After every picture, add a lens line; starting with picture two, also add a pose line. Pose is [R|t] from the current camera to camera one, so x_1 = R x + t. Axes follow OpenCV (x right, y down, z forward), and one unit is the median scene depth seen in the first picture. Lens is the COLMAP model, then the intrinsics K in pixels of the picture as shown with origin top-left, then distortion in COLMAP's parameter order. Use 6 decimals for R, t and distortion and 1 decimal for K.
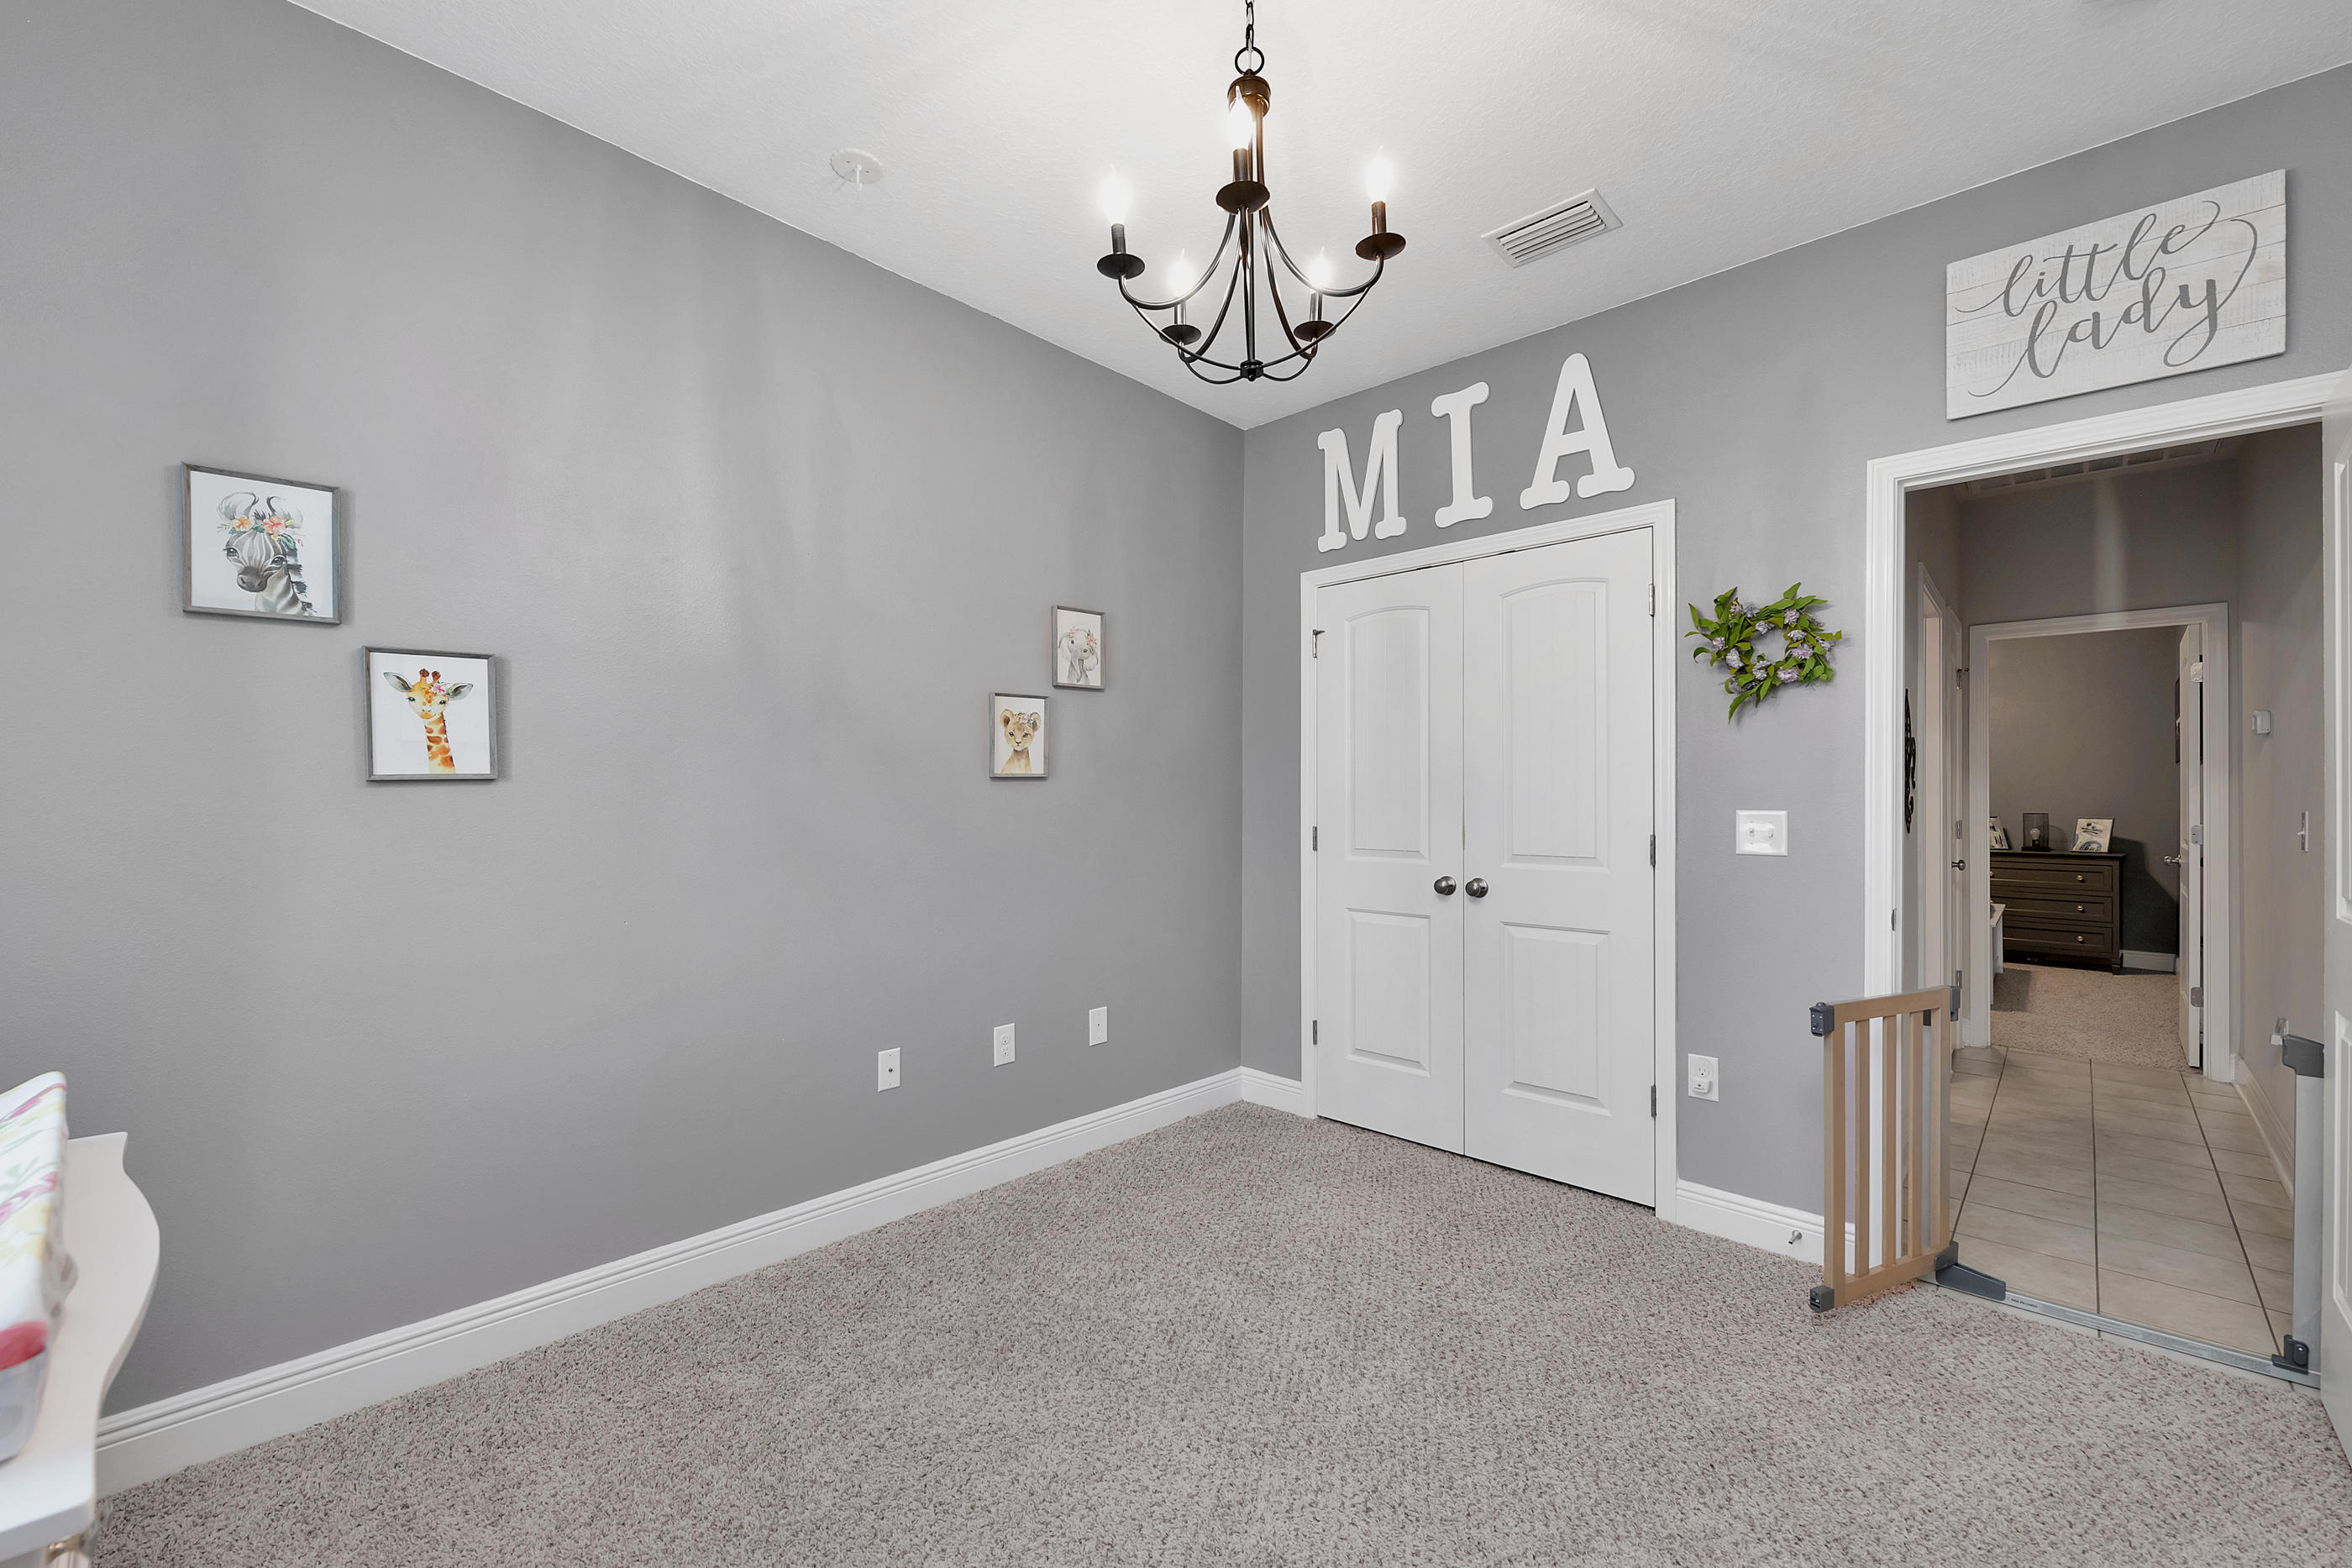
lens RADIAL K [[964.8, 0, 1171.1], [0, 964.8, 782.4], [0, 0, 1]] dist [-0.004430, -0.001109]
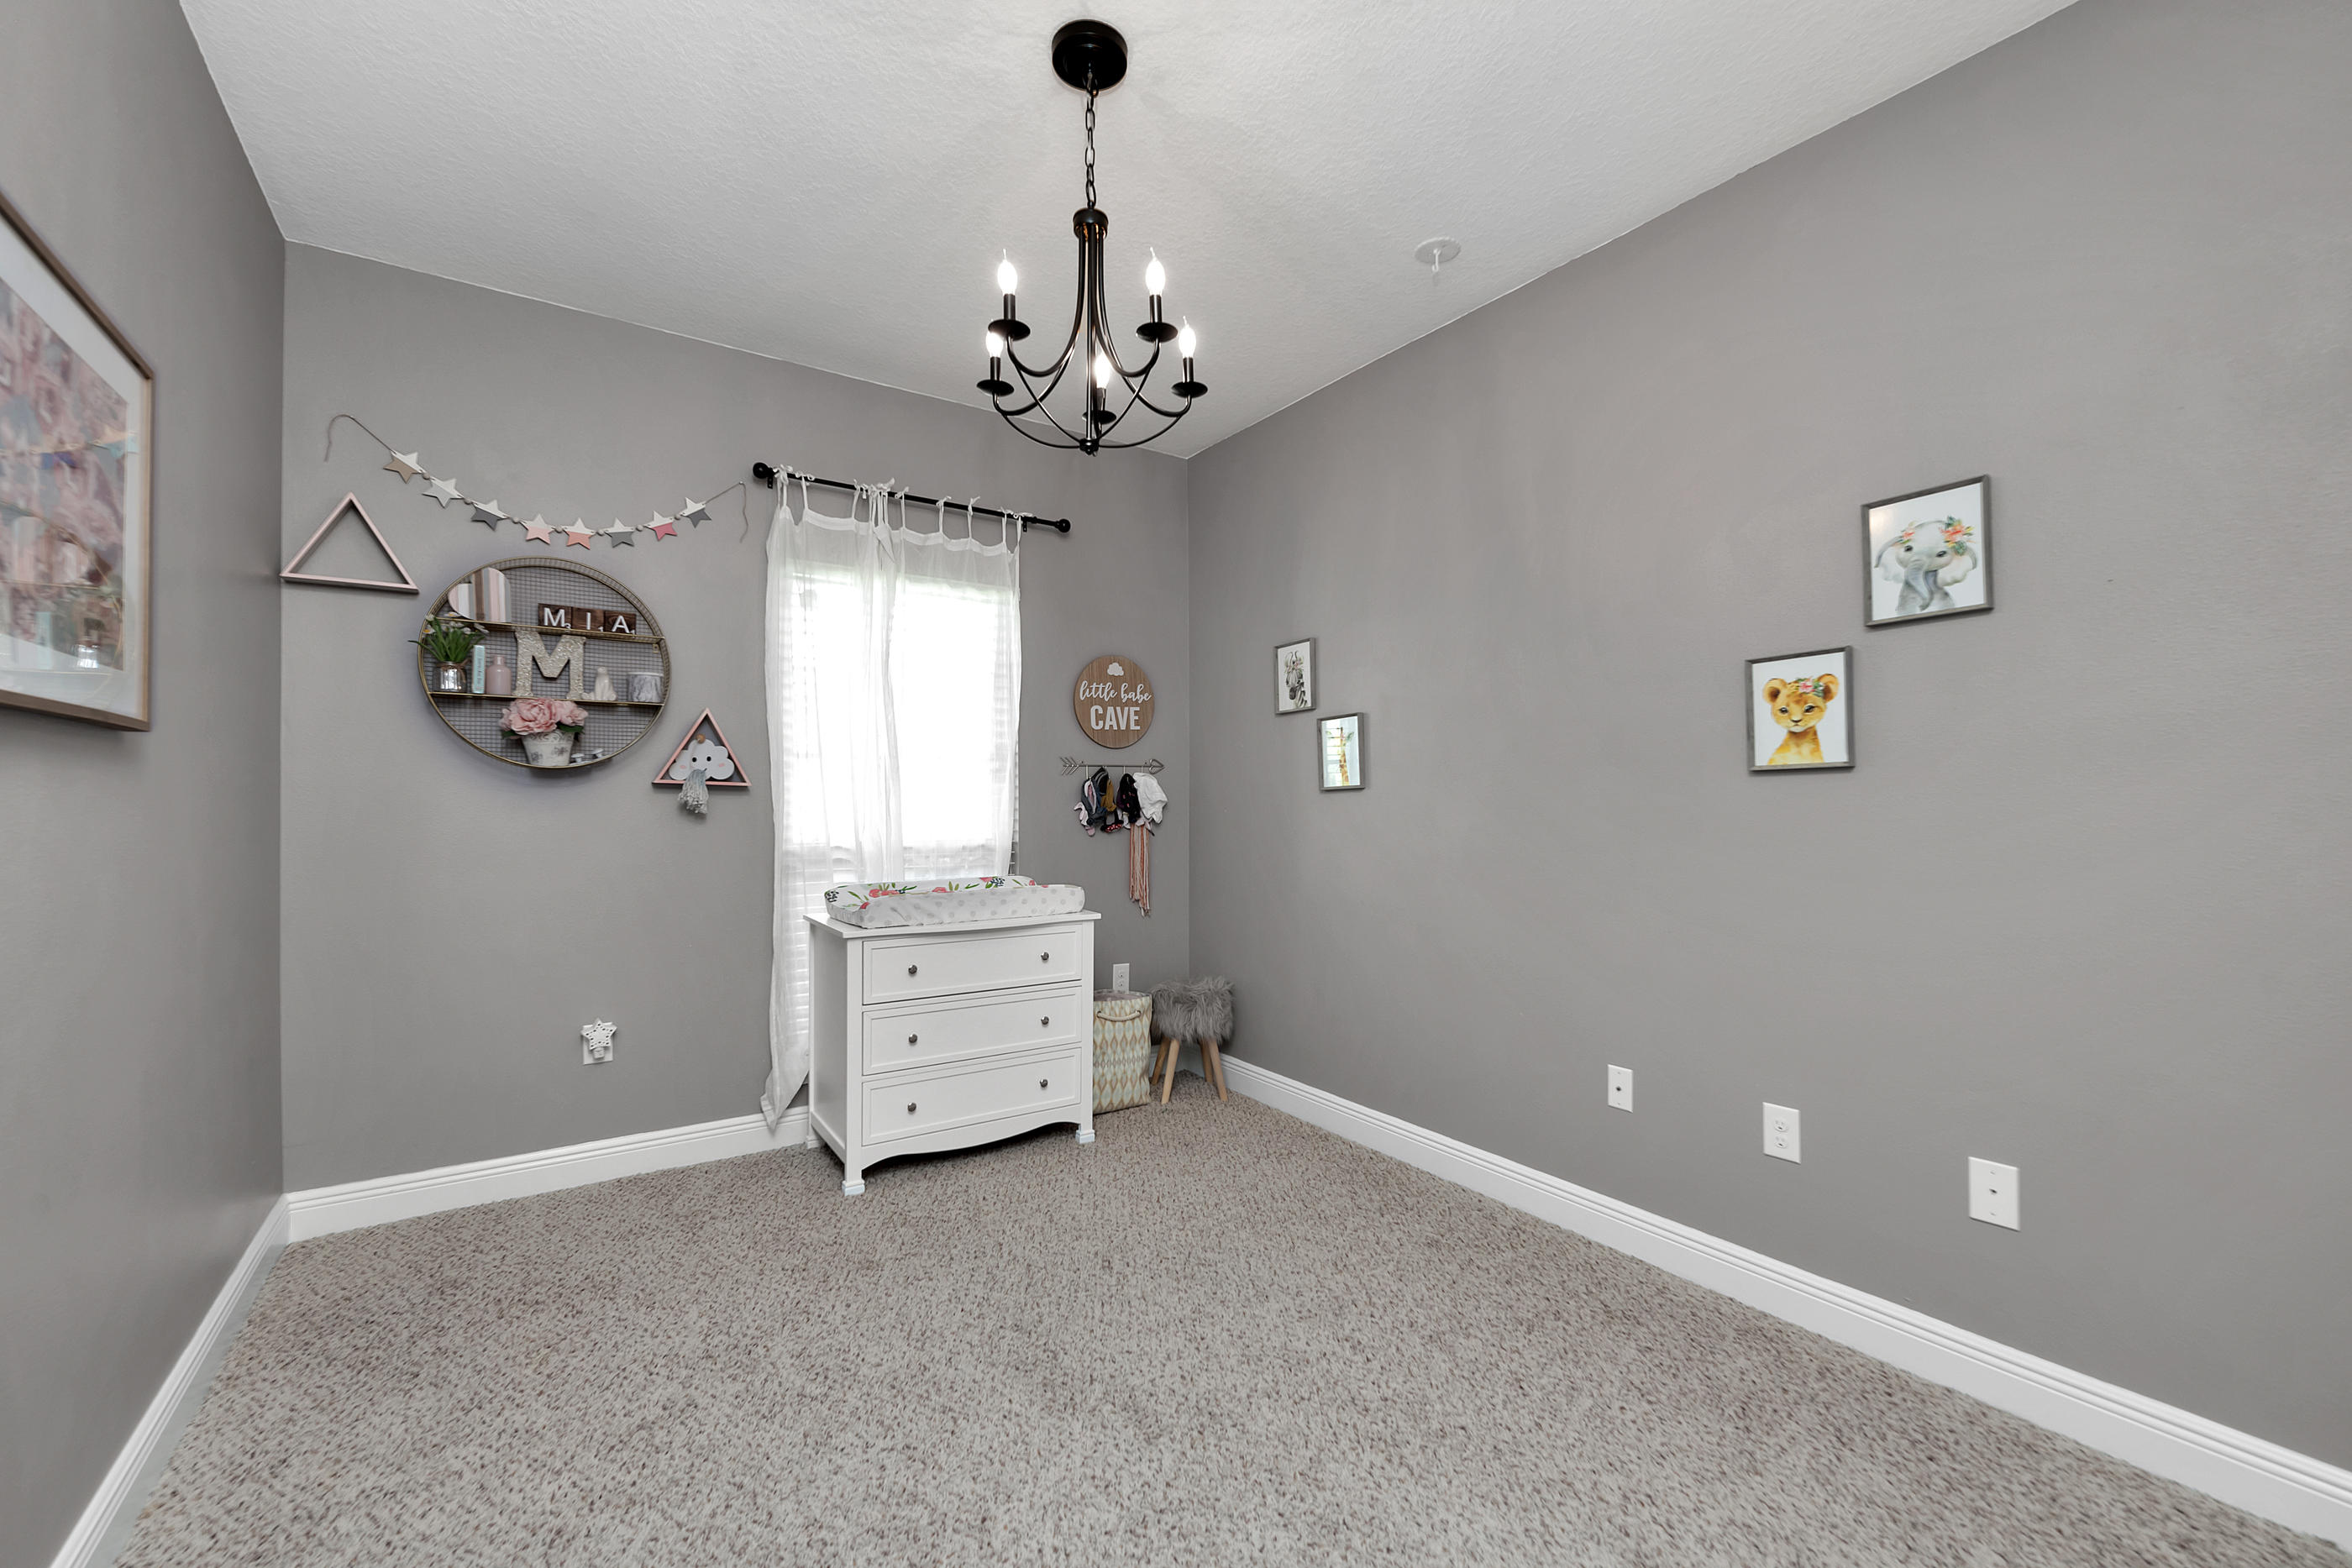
lens RADIAL K [[964.8, 0, 1168.4], [0, 964.8, 800.7], [0, 0, 1]] dist [-0.004430, -0.001109]
pose [[-0.232347, -0.008407, -0.972597, 0.646159], [0.009134, 0.999900, -0.010825, 0.021648], [0.972590, -0.011399, -0.232247, 0.708187]]
